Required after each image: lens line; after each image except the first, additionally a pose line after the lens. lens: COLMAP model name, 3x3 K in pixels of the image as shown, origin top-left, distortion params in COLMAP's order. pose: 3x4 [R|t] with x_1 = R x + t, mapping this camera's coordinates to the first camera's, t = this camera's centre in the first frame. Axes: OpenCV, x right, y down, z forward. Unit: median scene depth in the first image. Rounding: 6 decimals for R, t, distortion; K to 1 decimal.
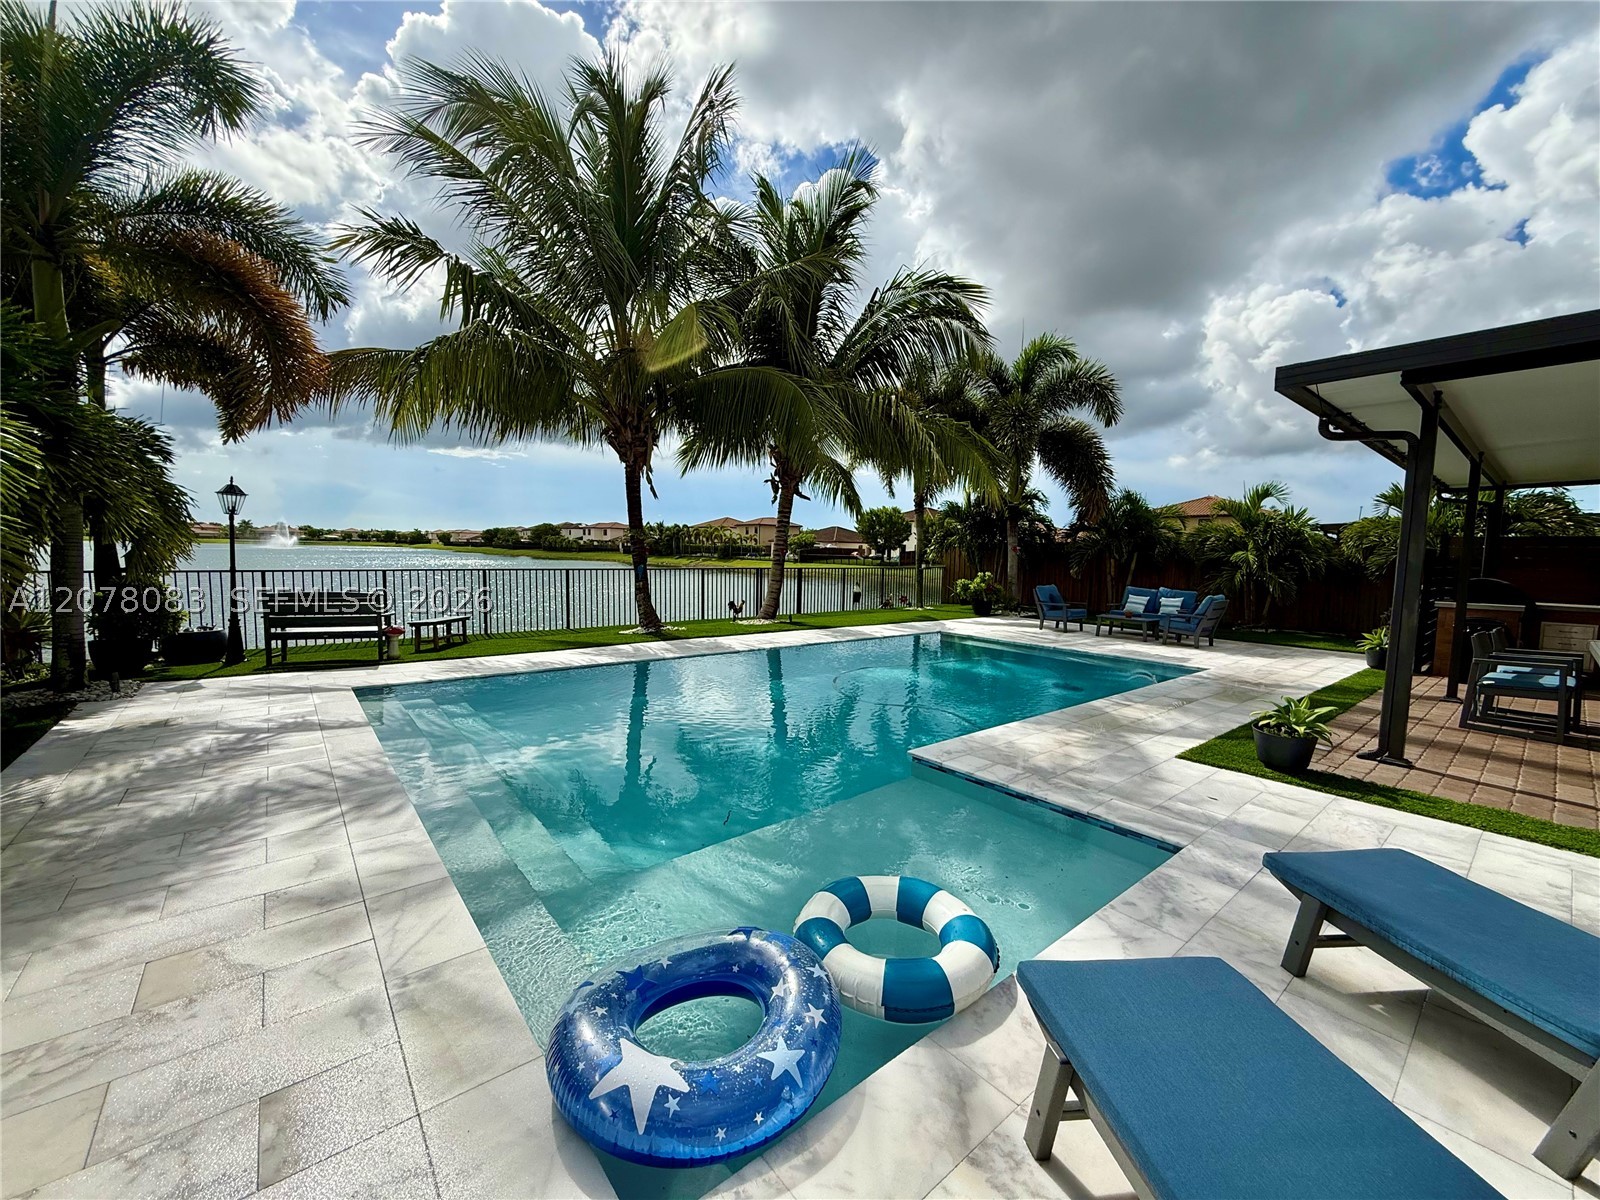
lens RADIAL K [[635.0, 0, 803.2], [0, 635.0, 603.9], [0, 0, 1]] dist [-0.000726, 0.000084]
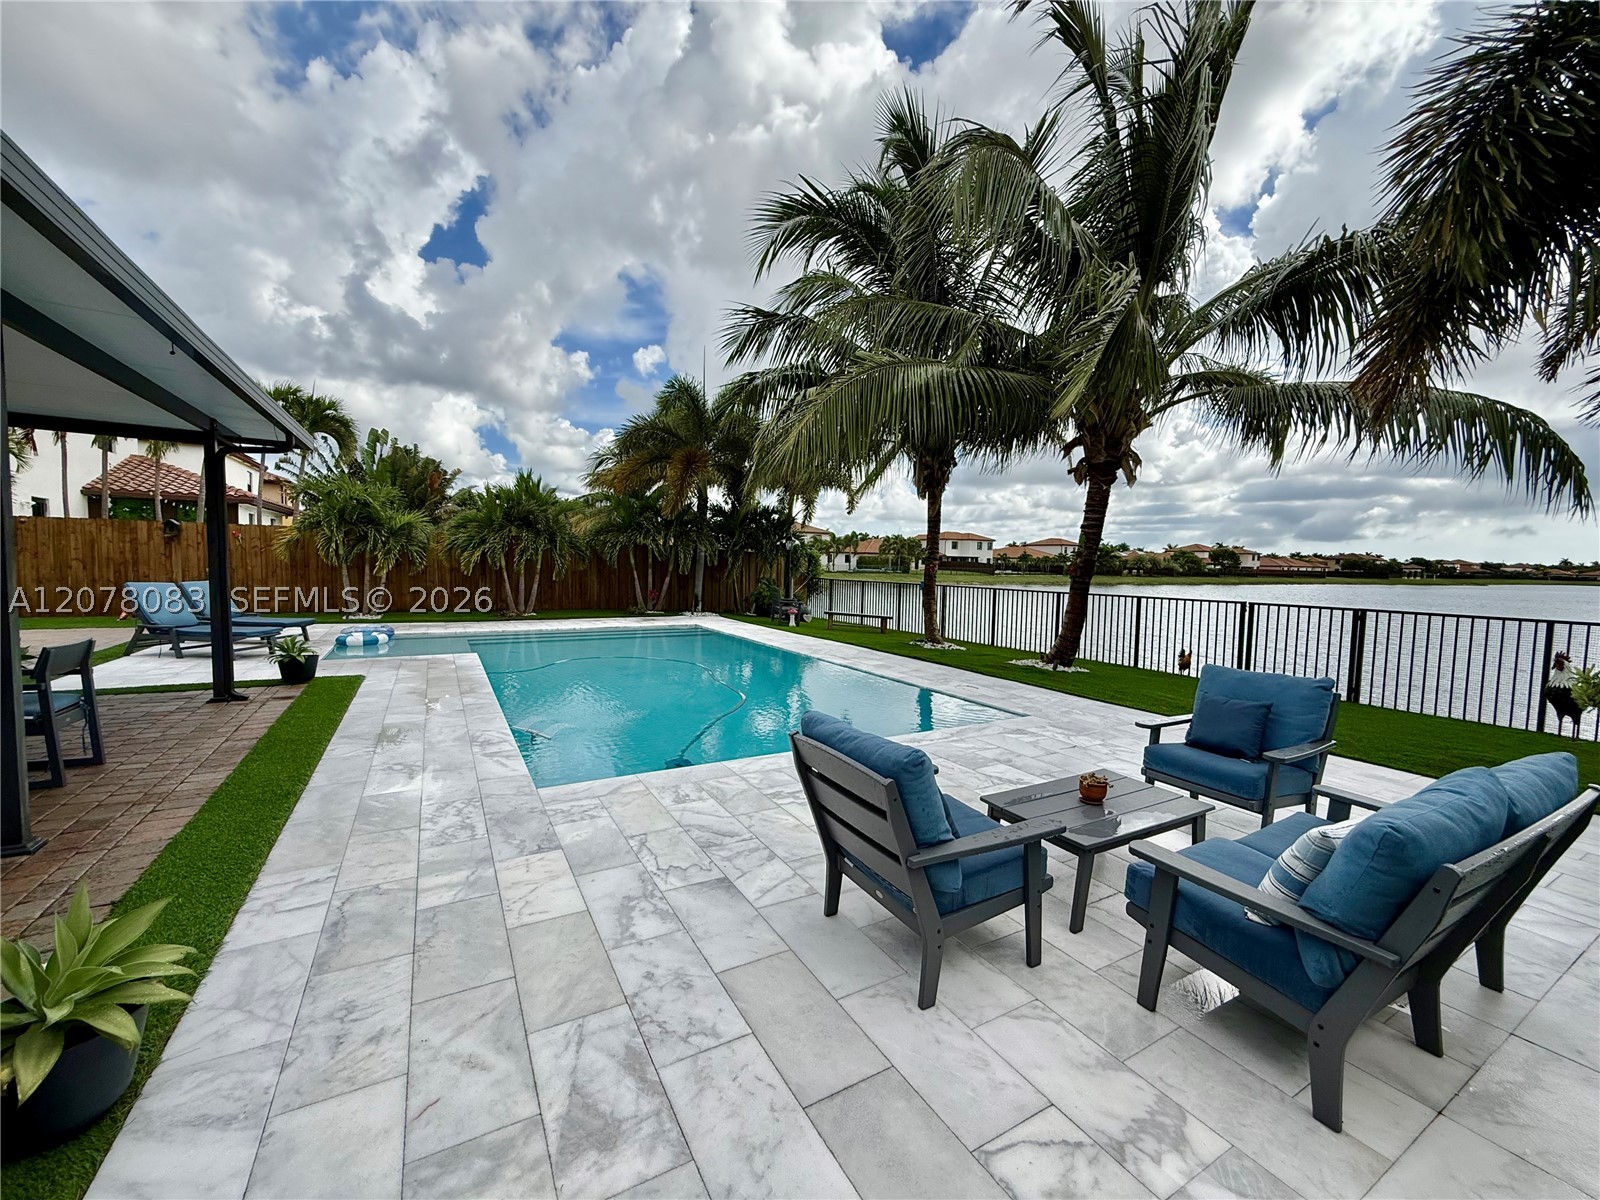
lens RADIAL K [[635.0, 0, 803.2], [0, 635.0, 603.9], [0, 0, 1]] dist [-0.000726, 0.000084]
pose [[-0.162049, 0.038635, -0.986026, 0.712059], [-0.108222, 0.992510, 0.056675, -0.053838], [0.980830, 0.115893, -0.156654, 0.835576]]
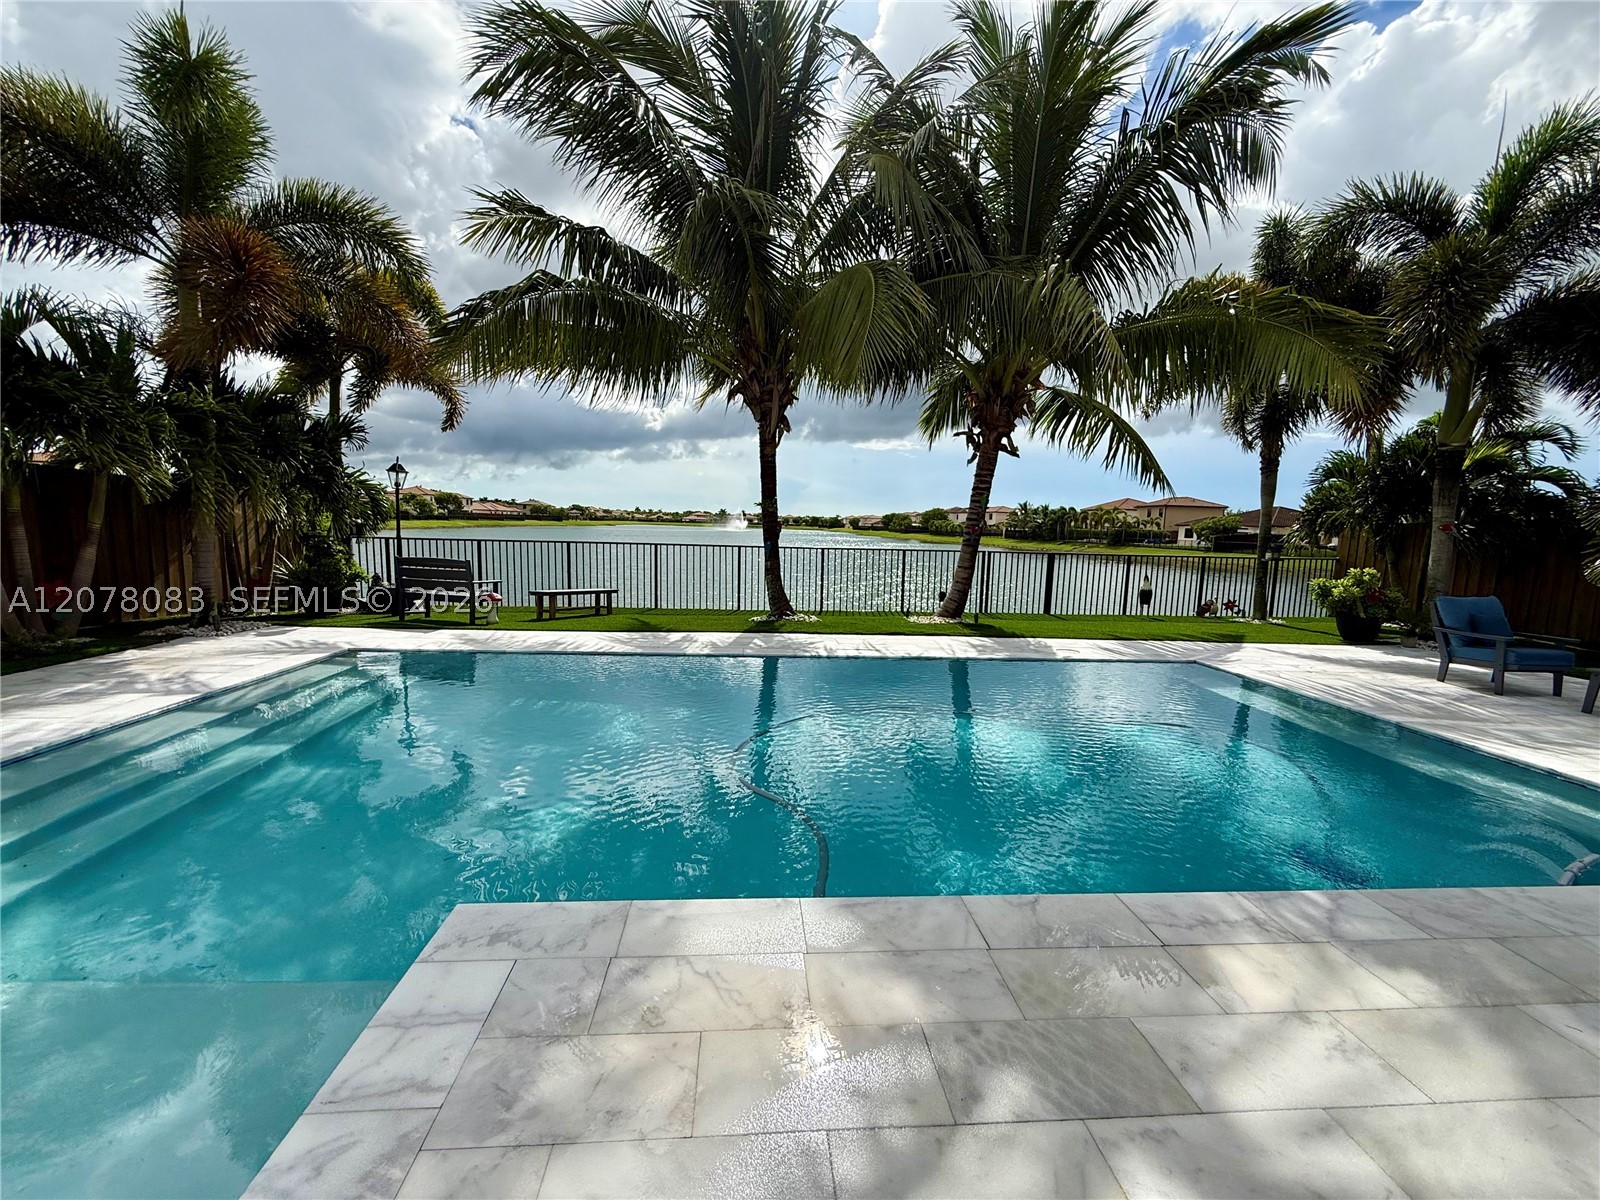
lens RADIAL K [[637.7, 0, 793.9], [0, 637.7, 603.4], [0, 0, 1]] dist [-0.000410, 0.000112]
pose [[0.816967, 0.071251, -0.572266, 0.229948], [-0.058541, 0.997458, 0.040616, -0.012861], [0.573705, 0.000319, 0.819062, 0.256022]]
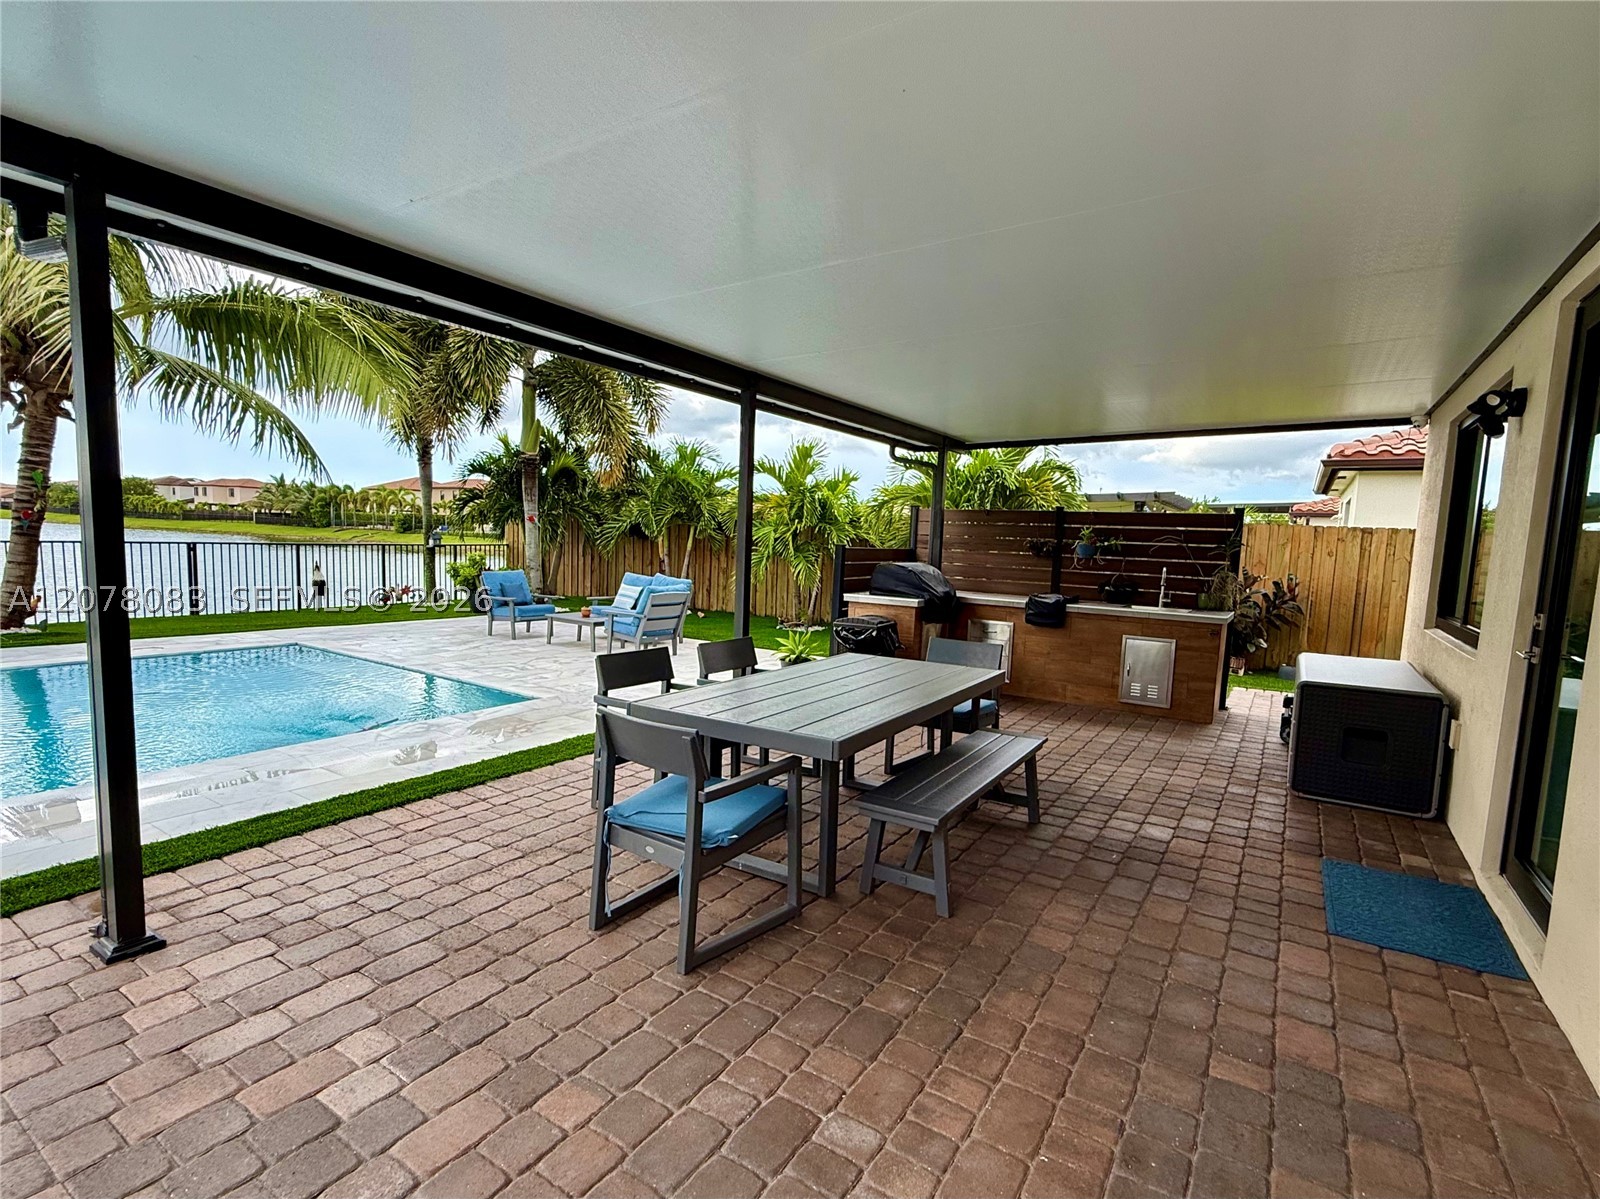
lens RADIAL K [[777.5, 0, 800.0], [0, 777.5, 599.5], [0, 0, 1]] dist [-0.000017, -0.000010]
pose [[0.954772, -0.010094, 0.297168, 0.436421], [0.007401, 0.999921, 0.010186, -0.004484], [-0.297247, -0.007526, 0.954771, 0.094249]]
